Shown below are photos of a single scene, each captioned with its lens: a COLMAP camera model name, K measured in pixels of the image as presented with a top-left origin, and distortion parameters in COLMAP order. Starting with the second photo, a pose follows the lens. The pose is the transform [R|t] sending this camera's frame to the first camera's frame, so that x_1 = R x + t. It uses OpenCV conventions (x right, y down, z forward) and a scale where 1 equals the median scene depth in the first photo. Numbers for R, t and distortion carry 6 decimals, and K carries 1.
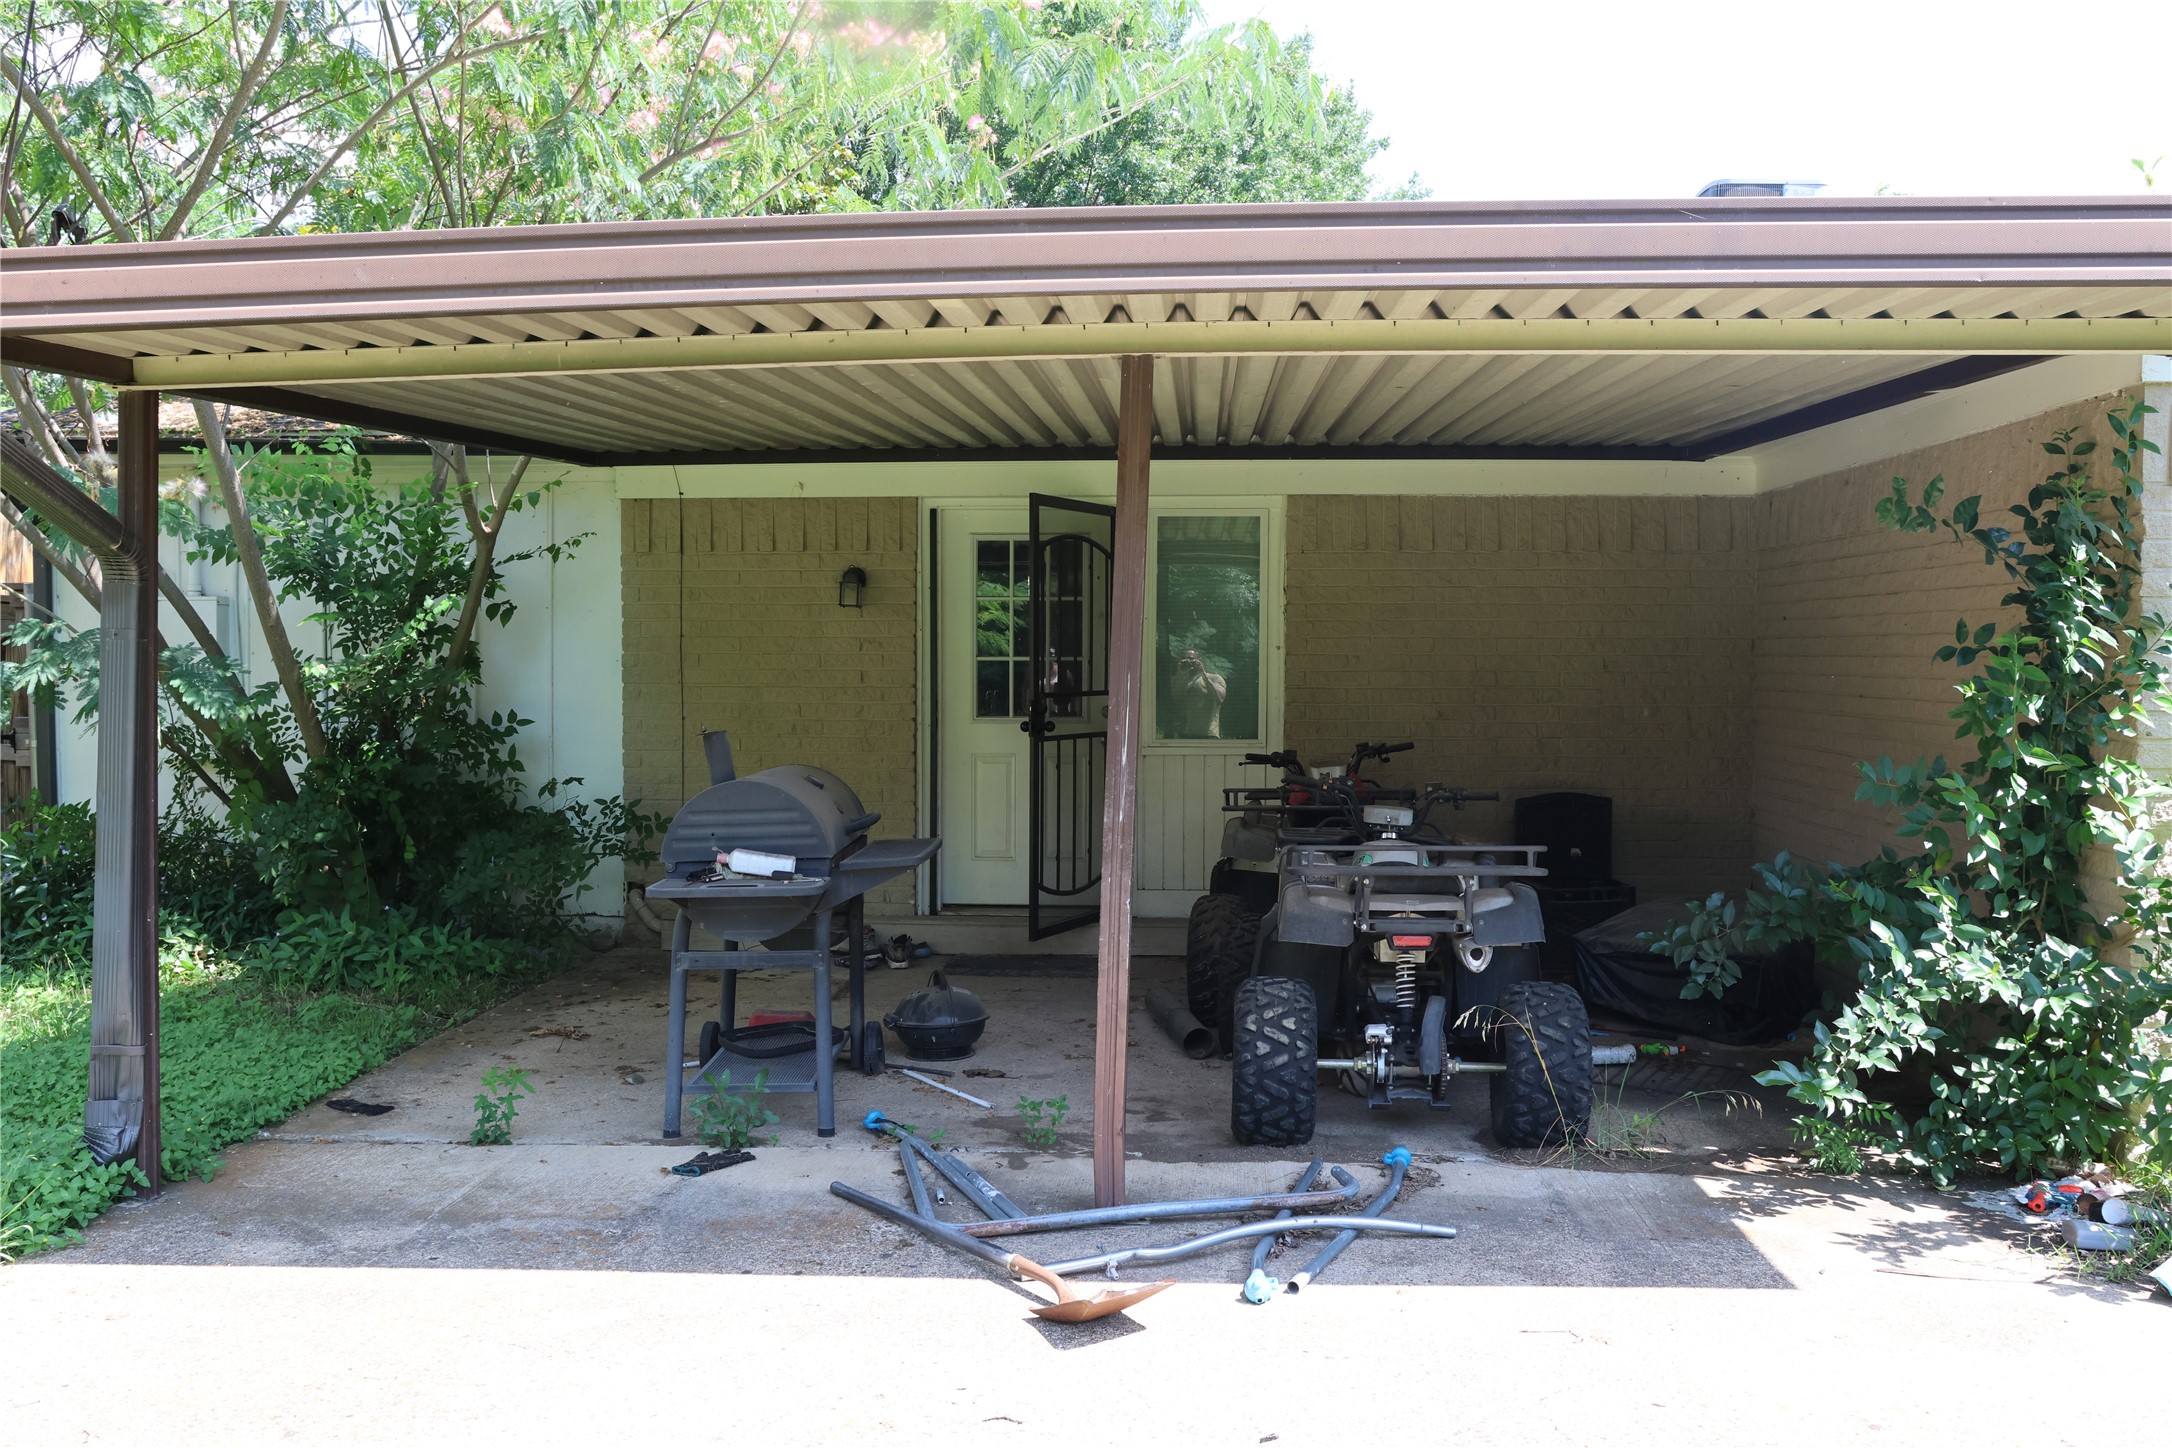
lens RADIAL K [[1801.7, 0, 1086.7], [0, 1801.7, 729.4], [0, 0, 1]] dist [-0.082698, 0.066206]
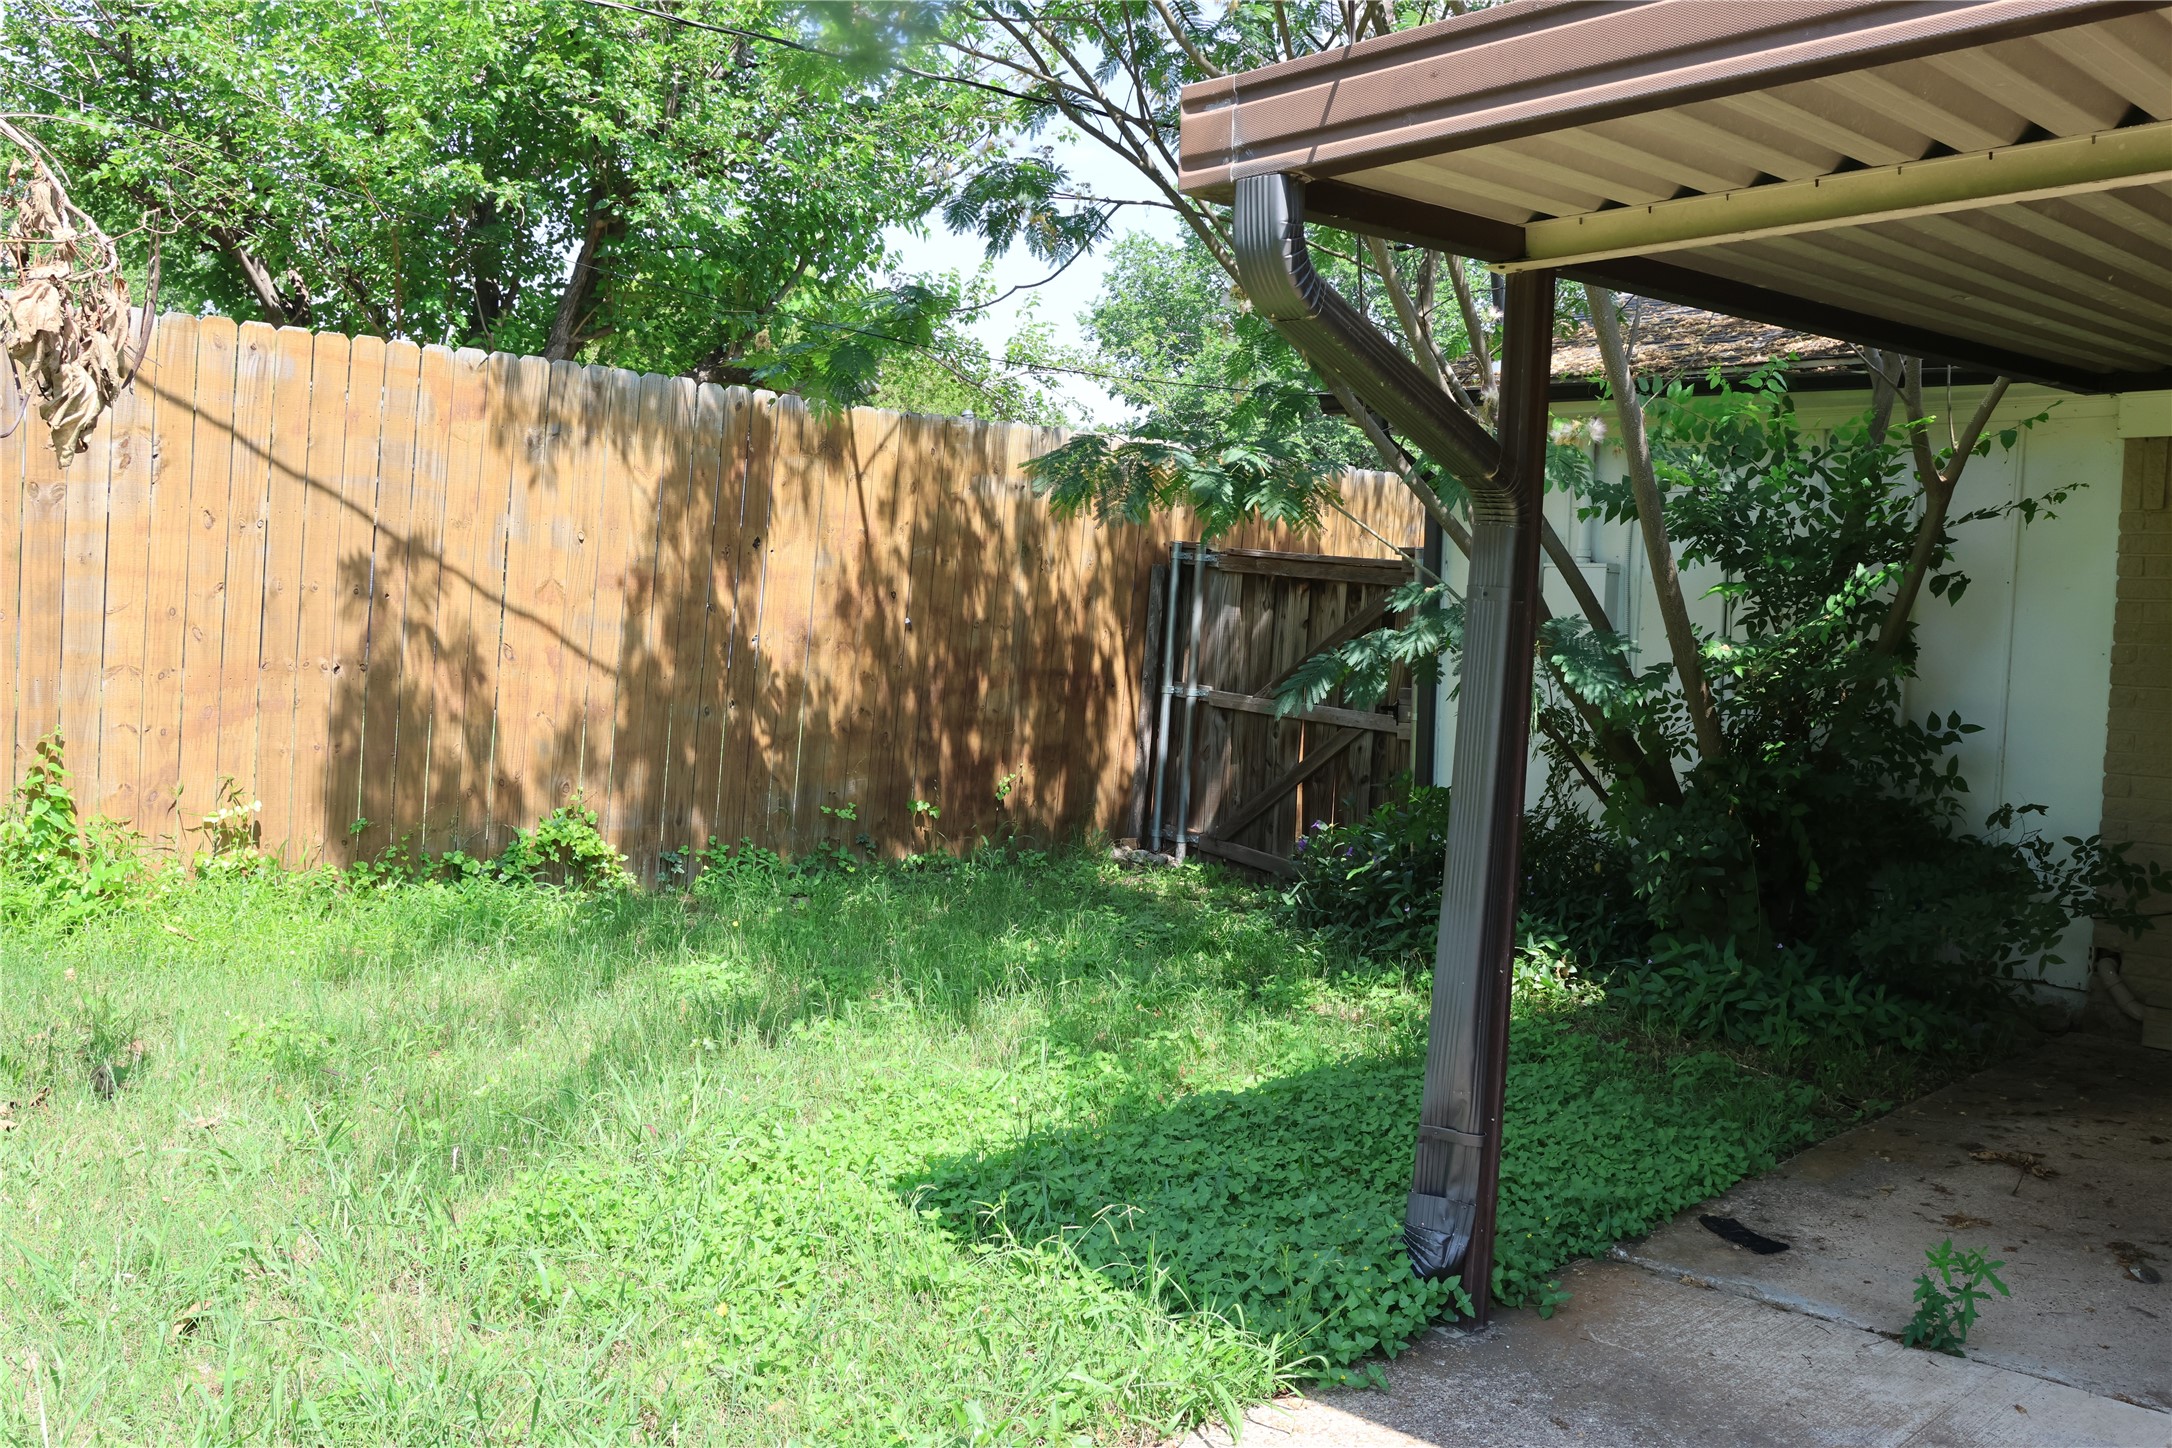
lens RADIAL K [[1787.3, 0, 1095.9], [0, 1787.3, 721.7], [0, 0, 1]] dist [-0.079142, 0.076812]
pose [[0.744297, 0.062167, -0.664949, -0.099103], [-0.058811, 0.997891, 0.027467, -0.006248], [0.665254, 0.018663, 0.746384, 0.194929]]
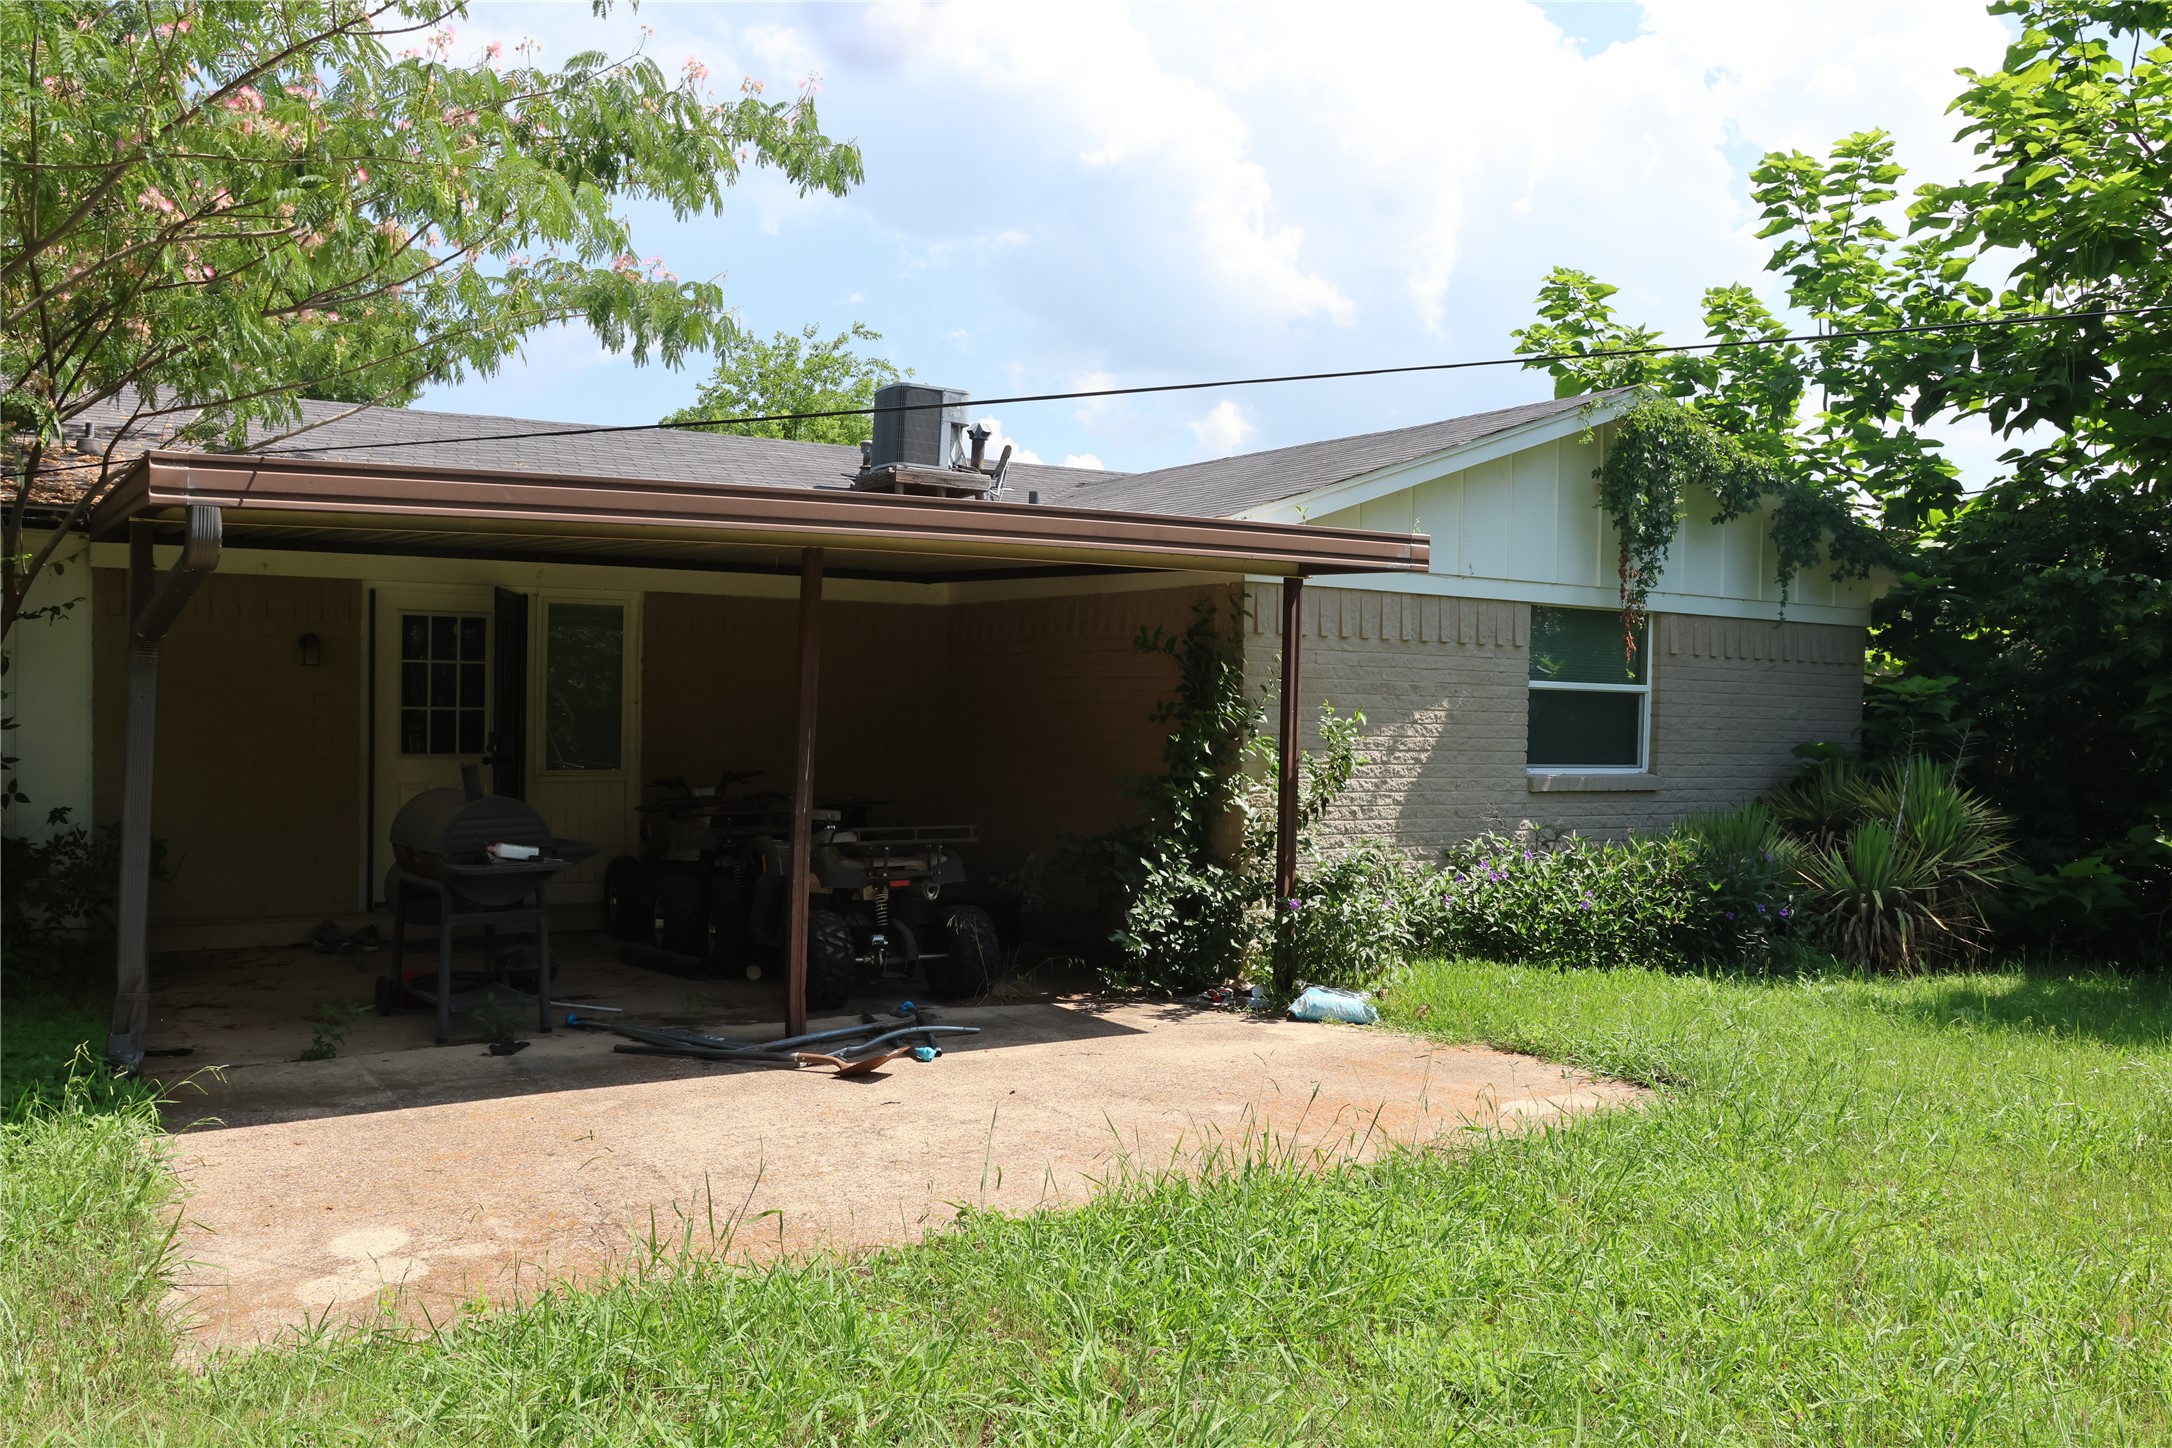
lens RADIAL K [[1801.7, 0, 1086.7], [0, 1801.7, 729.4], [0, 0, 1]] dist [-0.082698, 0.066206]
pose [[0.817423, 0.003748, 0.576026, -0.453230], [0.007878, 0.999813, -0.017684, 0.001767], [-0.575984, 0.018993, 0.817240, -0.348138]]
